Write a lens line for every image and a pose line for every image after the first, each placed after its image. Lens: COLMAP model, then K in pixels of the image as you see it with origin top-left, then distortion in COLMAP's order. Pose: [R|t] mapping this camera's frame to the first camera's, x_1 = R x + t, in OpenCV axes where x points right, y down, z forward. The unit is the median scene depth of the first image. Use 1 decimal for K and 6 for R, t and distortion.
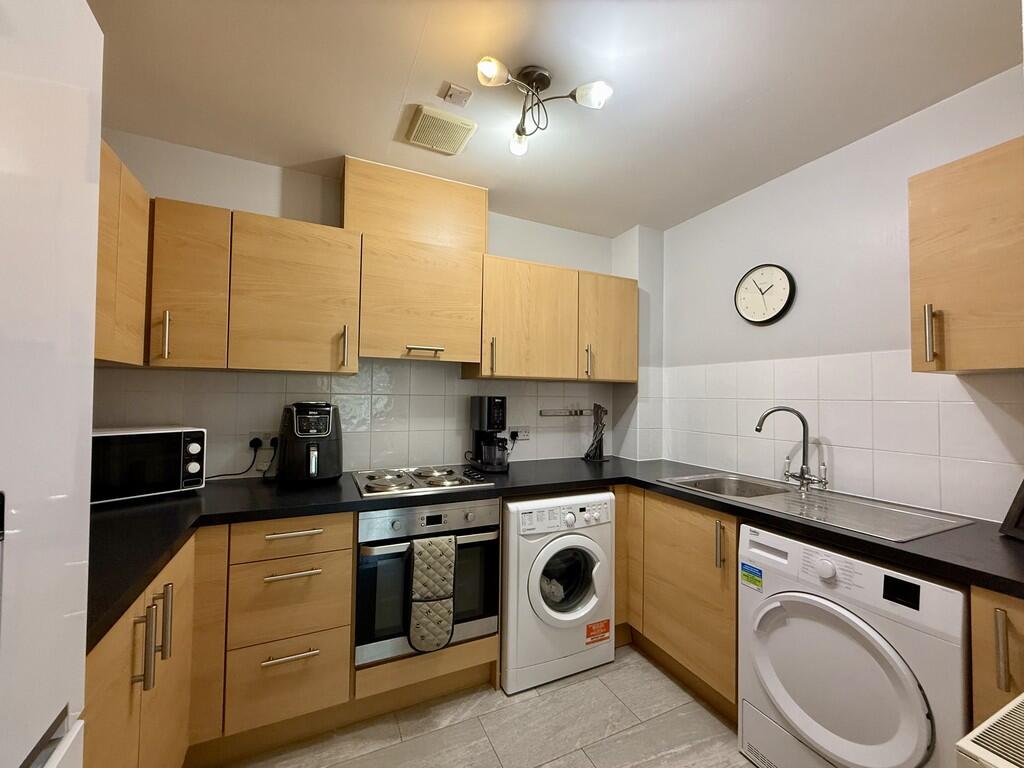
lens RADIAL K [[406.2, 0, 510.0], [0, 406.2, 385.0], [0, 0, 1]] dist [0.002504, -0.000291]
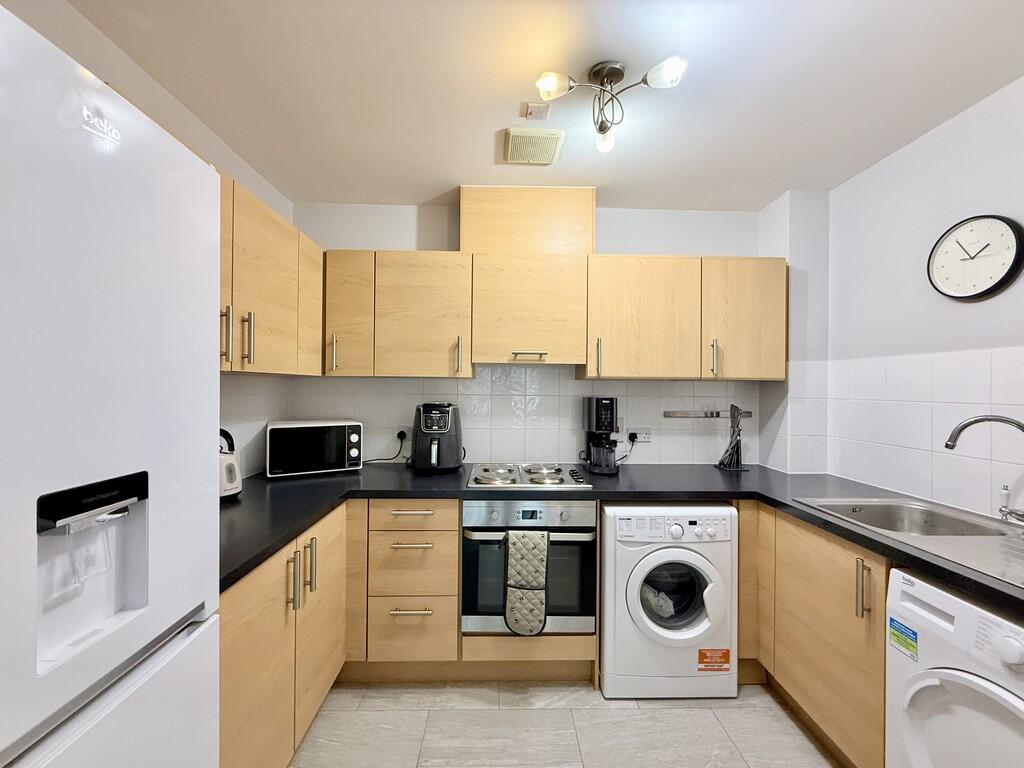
lens RADIAL K [[406.2, 0, 510.4], [0, 406.2, 385.1], [0, 0, 1]] dist [0.002504, -0.000291]
pose [[0.916849, -0.007196, -0.399168, 0.184550], [0.013976, 0.999803, 0.014079, -0.023122], [0.398989, -0.018487, 0.916770, 0.005316]]
